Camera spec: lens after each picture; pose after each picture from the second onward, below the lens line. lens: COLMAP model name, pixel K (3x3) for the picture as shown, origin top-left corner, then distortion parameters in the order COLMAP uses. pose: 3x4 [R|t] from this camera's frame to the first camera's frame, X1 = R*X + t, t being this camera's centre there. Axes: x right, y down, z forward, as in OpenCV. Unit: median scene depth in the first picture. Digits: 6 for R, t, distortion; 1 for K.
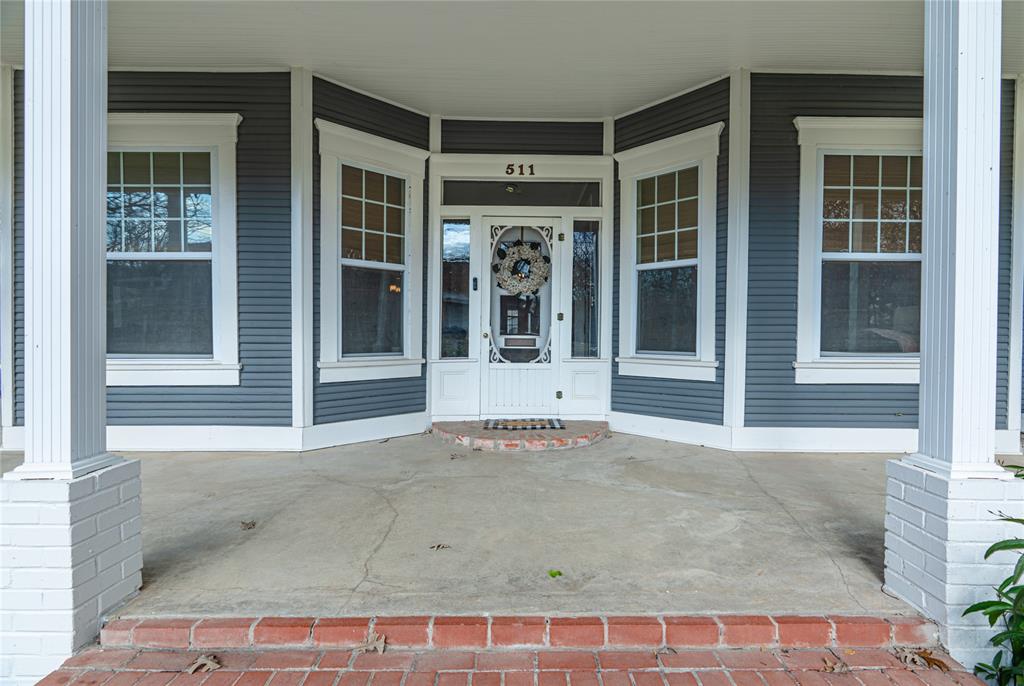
lens RADIAL K [[440.7, 0, 512.0], [0, 440.7, 343.0], [0, 0, 1]] dist [-0.000447, -0.000160]
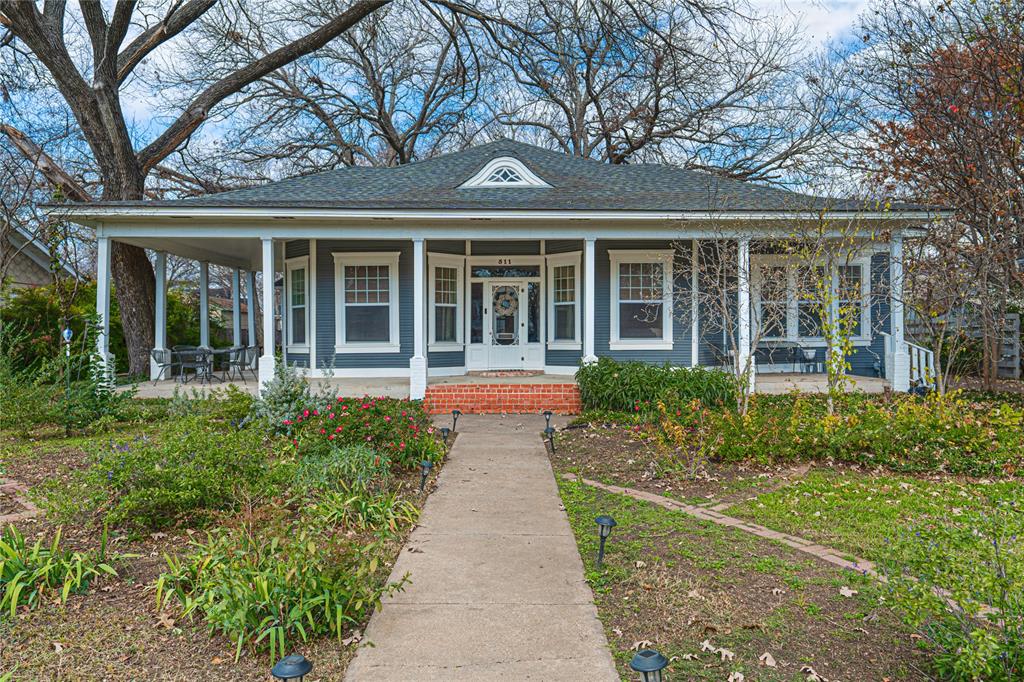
lens RADIAL K [[710.1, 0, 512.0], [0, 710.1, 341.0], [0, 0, 1]] dist [-0.001080, -0.000102]
pose [[0.999892, -0.010082, -0.010676, 0.092749], [0.010025, 0.999936, -0.005320, 0.043987], [0.010729, 0.005212, 0.999929, -2.733437]]
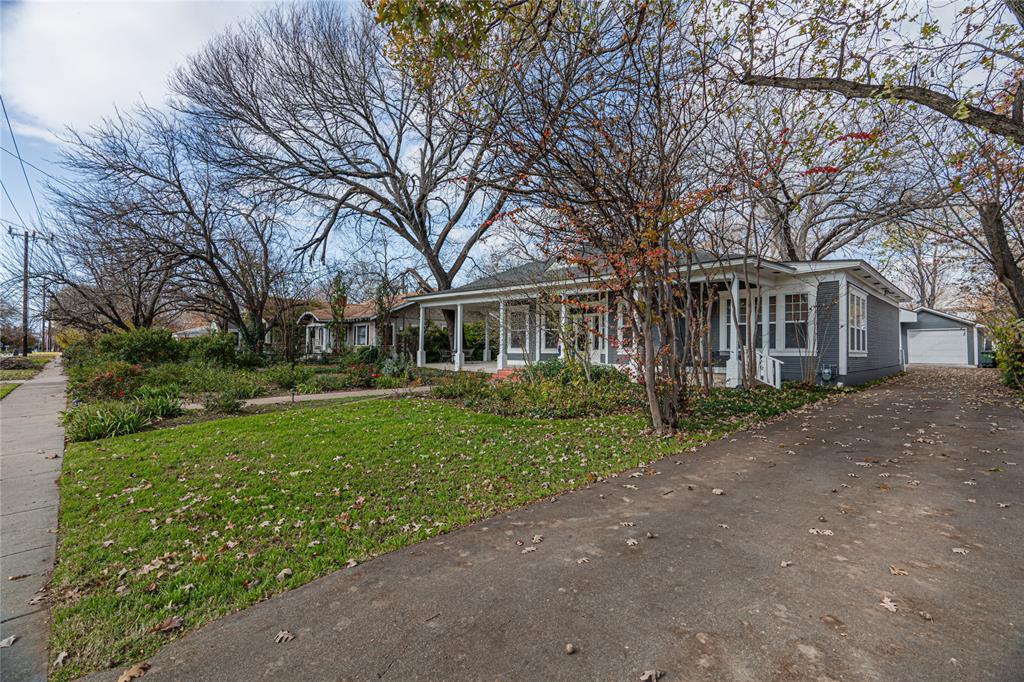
lens RADIAL K [[440.7, 0, 512.0], [0, 440.7, 341.0], [0, 0, 1]] dist [-0.000447, -0.000160]
pose [[0.686719, -0.007151, -0.726888, 2.636395], [-0.008026, 0.999816, -0.017418, 0.028201], [0.726879, 0.017795, 0.686535, -2.412503]]
